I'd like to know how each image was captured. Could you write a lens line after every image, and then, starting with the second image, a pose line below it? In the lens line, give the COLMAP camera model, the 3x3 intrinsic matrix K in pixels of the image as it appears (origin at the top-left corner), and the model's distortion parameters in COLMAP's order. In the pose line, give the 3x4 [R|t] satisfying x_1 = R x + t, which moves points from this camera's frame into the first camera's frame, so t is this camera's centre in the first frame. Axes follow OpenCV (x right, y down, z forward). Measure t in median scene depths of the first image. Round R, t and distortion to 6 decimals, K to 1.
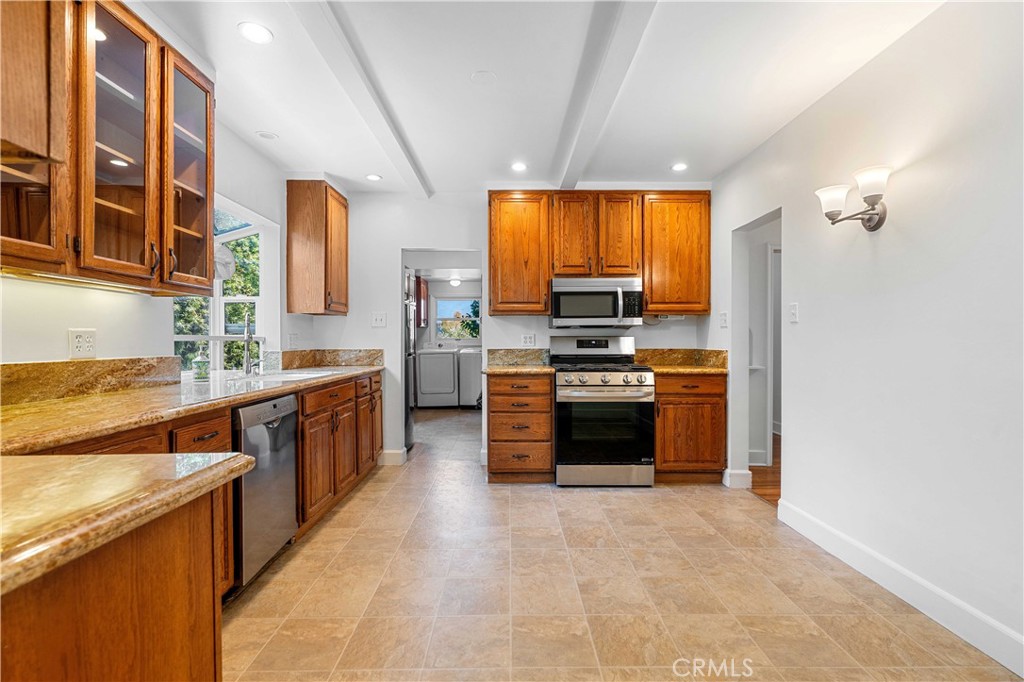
lens RADIAL K [[472.9, 0, 523.1], [0, 472.9, 345.8], [0, 0, 1]] dist [-0.016544, 0.000430]
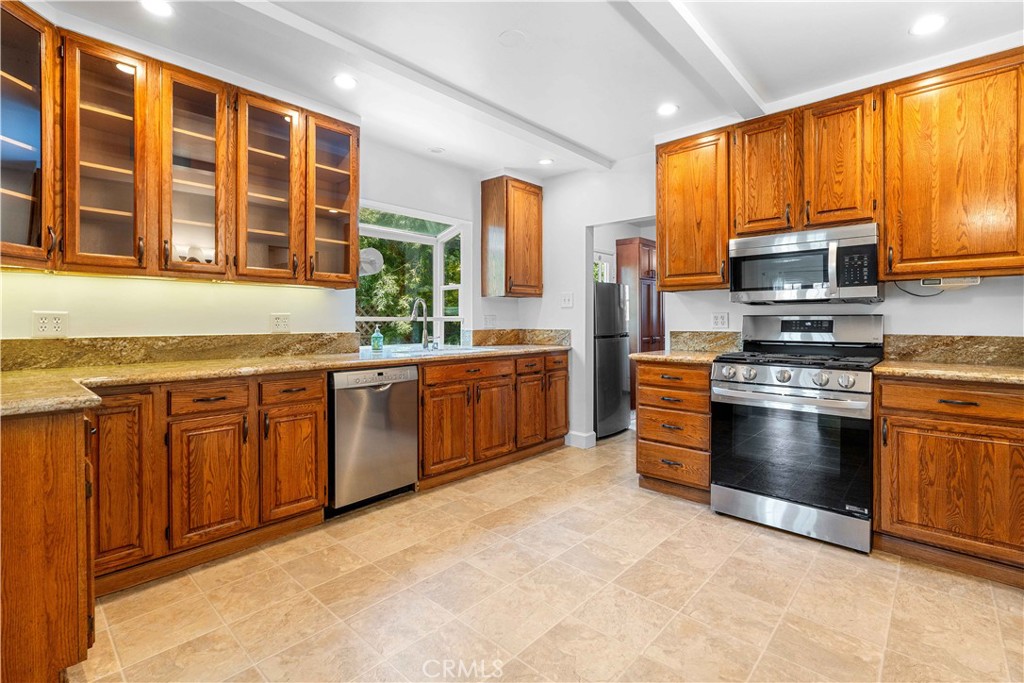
lens RADIAL K [[479.4, 0, 503.0], [0, 479.4, 324.6], [0, 0, 1]] dist [-0.015278, 0.004899]
pose [[0.712960, 0.006601, -0.701174, 0.362588], [-0.008598, 0.999963, 0.000672, -0.003359], [0.701152, 0.005550, 0.712990, 0.204057]]
